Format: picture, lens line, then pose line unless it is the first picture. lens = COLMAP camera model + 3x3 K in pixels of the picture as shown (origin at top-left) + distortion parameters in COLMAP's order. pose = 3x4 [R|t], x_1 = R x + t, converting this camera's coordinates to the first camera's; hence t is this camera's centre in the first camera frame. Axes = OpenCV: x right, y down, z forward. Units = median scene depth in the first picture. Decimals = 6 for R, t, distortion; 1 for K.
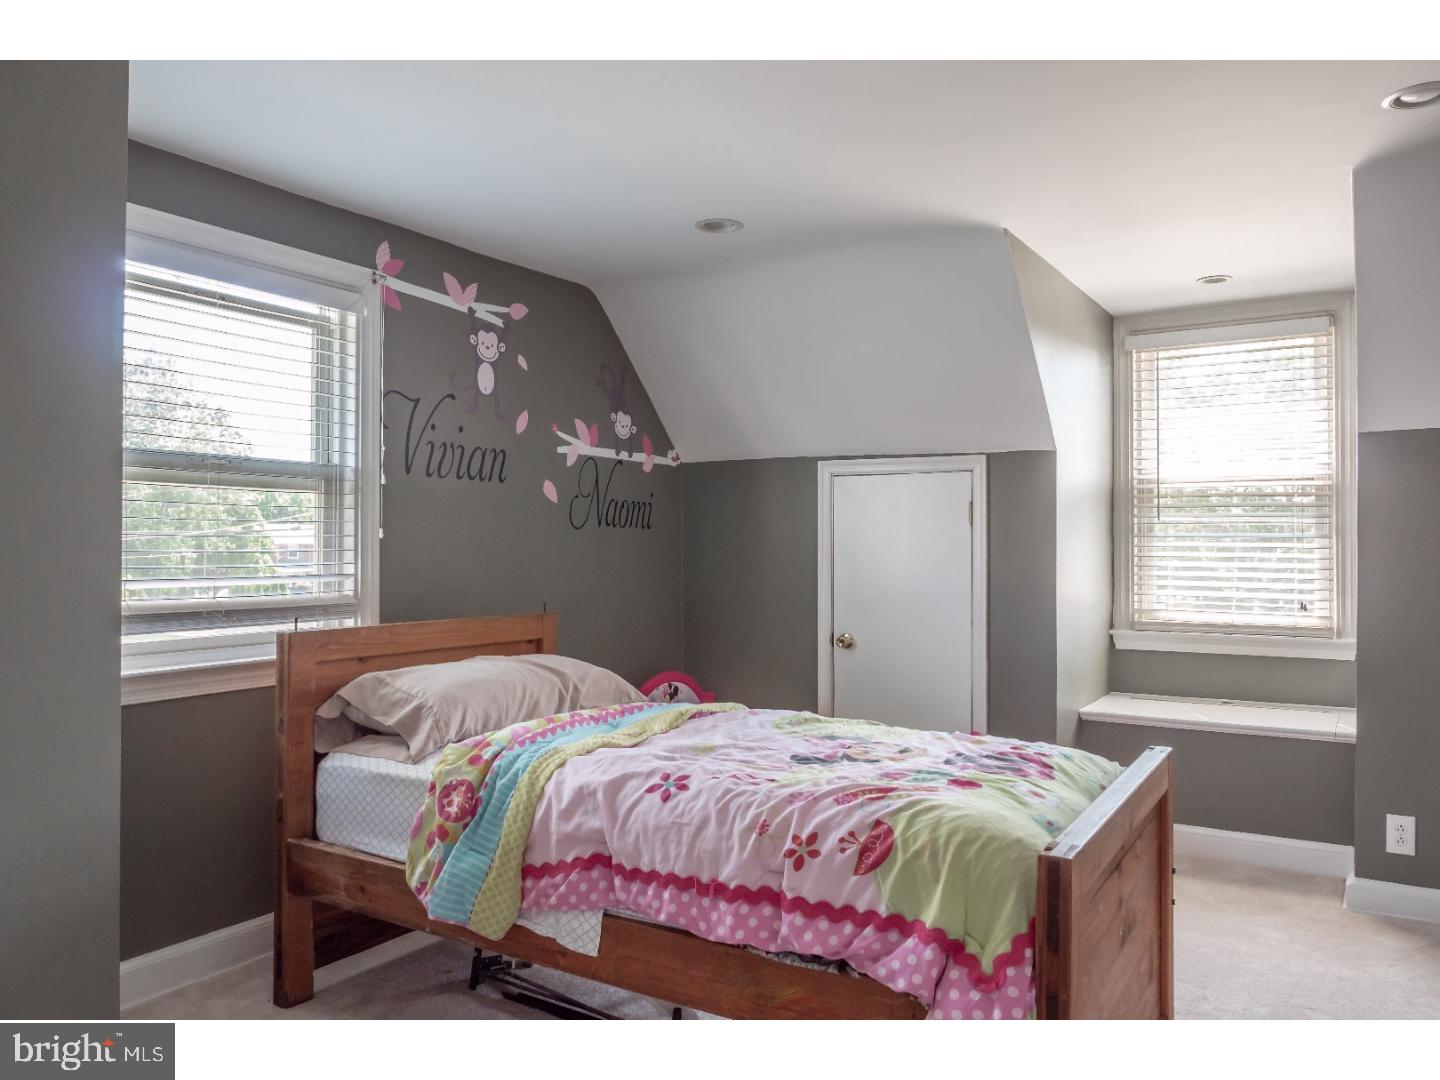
lens RADIAL K [[1041.5, 0, 721.1], [0, 1041.5, 534.7], [0, 0, 1]] dist [-0.016289, 0.007911]
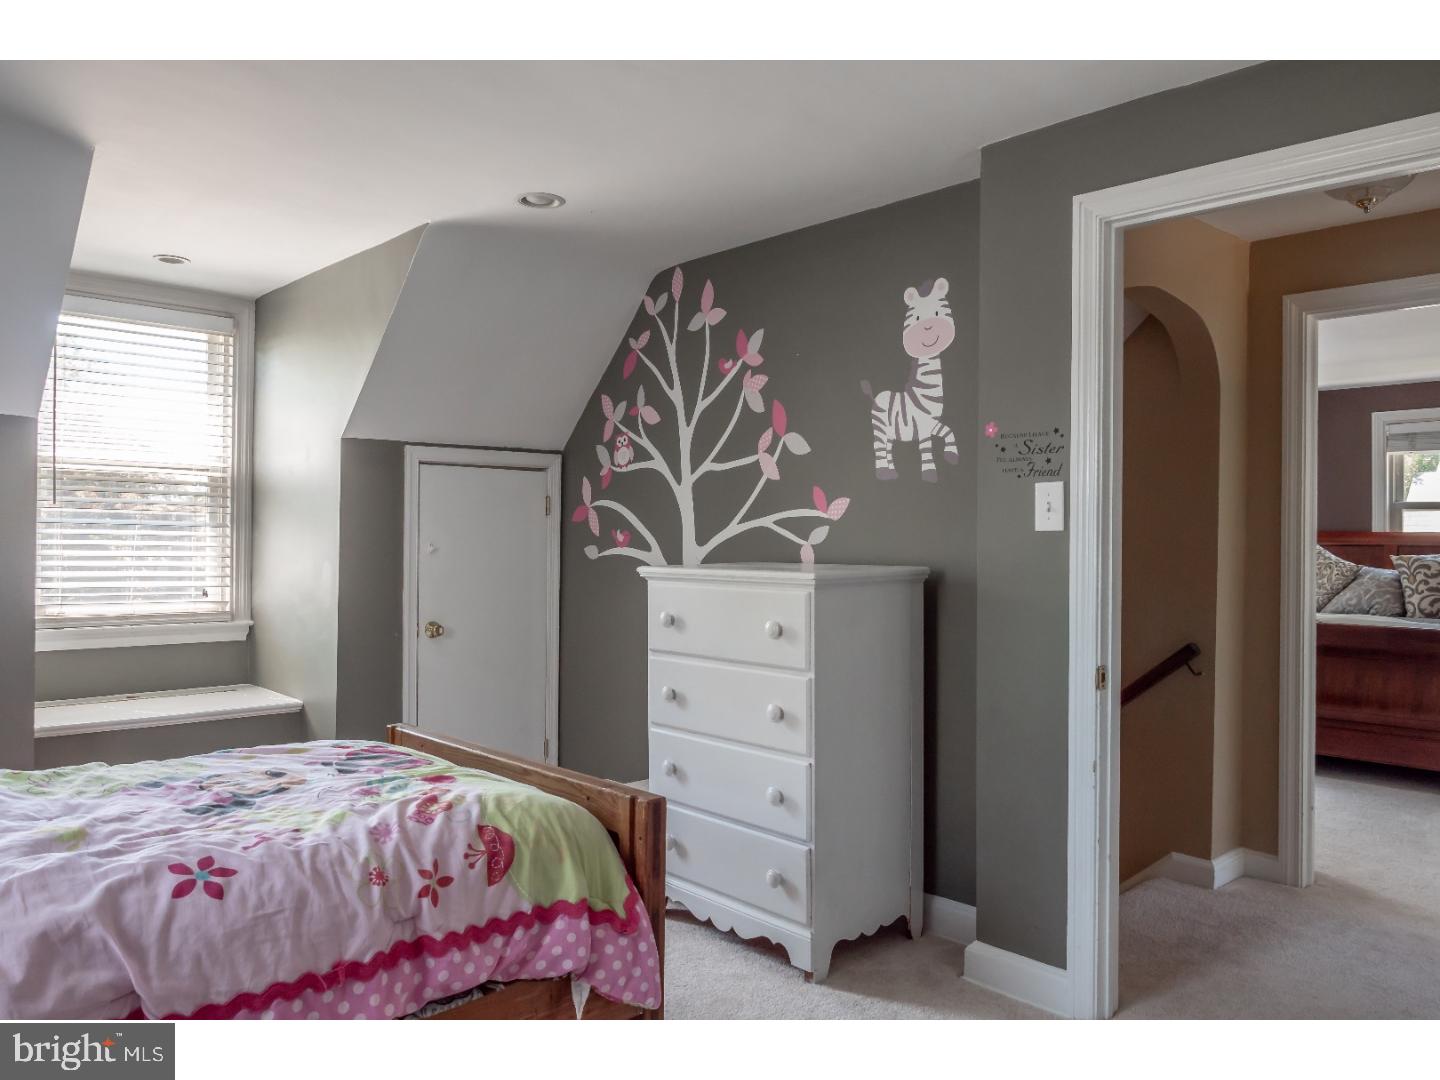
lens RADIAL K [[1041.5, 0, 721.1], [0, 1041.5, 534.7], [0, 0, 1]] dist [-0.016289, 0.007911]
pose [[0.250593, 0.006854, 0.968068, -0.698201], [-0.021615, 0.999765, -0.001483, 0.003436], [-0.967851, -0.020553, 0.250683, 0.532990]]
